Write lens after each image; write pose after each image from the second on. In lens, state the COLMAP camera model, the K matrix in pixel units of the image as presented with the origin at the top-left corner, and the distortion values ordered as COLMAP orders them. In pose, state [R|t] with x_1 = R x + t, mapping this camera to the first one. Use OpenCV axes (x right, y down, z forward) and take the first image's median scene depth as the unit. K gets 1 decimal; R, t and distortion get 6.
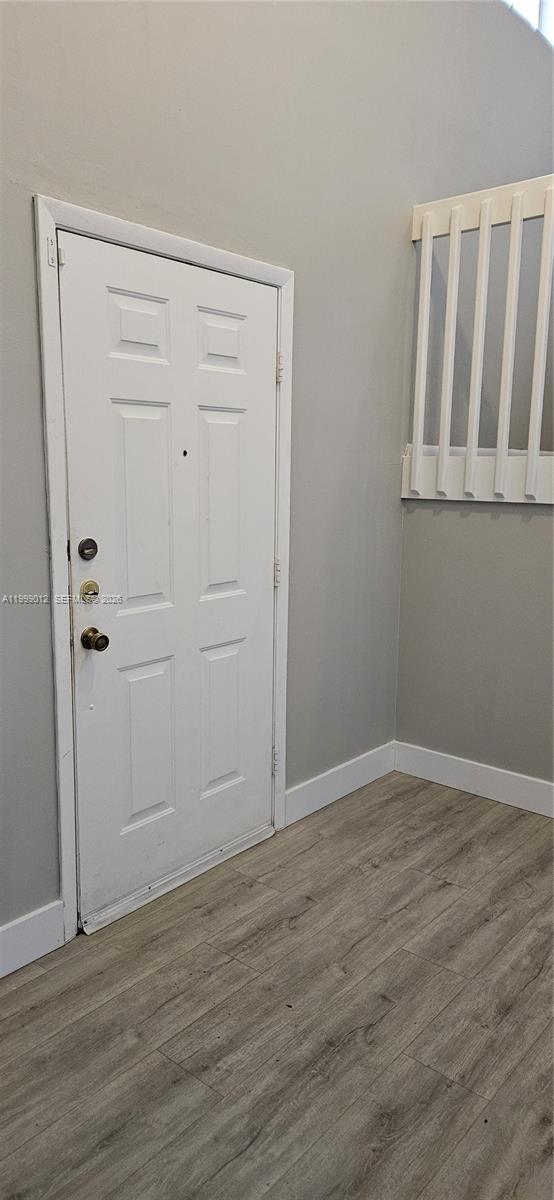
lens RADIAL K [[784.7, 0, 284.5], [0, 784.7, 596.9], [0, 0, 1]] dist [0.005740, -0.022480]
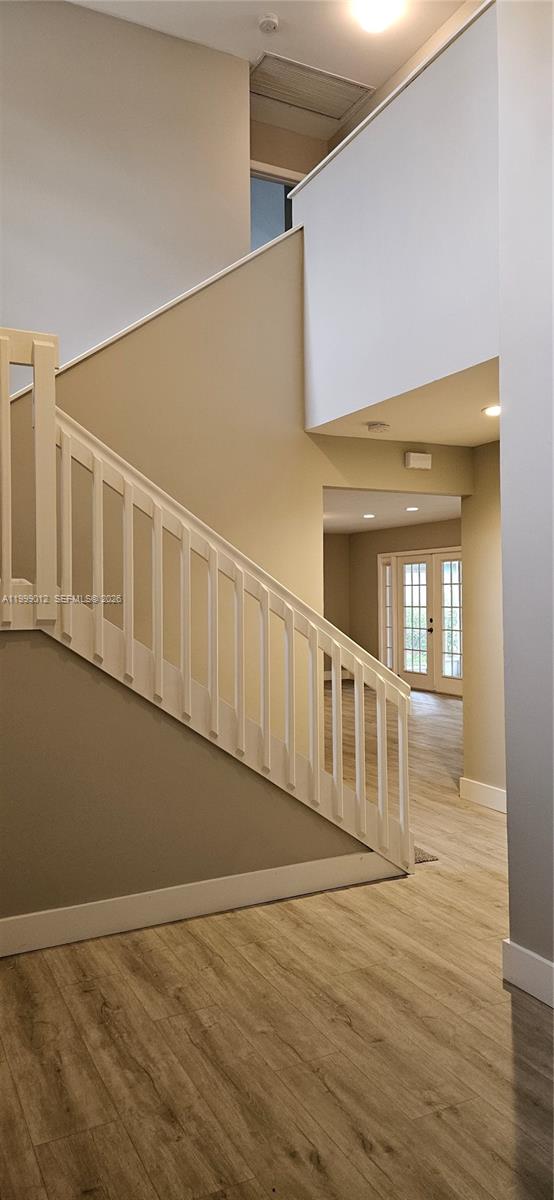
lens RADIAL K [[784.7, 0, 284.3], [0, 784.7, 597.9], [0, 0, 1]] dist [0.005740, -0.022480]
pose [[0.388596, -0.020930, 0.921170, -0.536562], [0.168897, 0.984421, -0.048882, -0.058678], [-0.905796, 0.174578, 0.386077, 0.323401]]
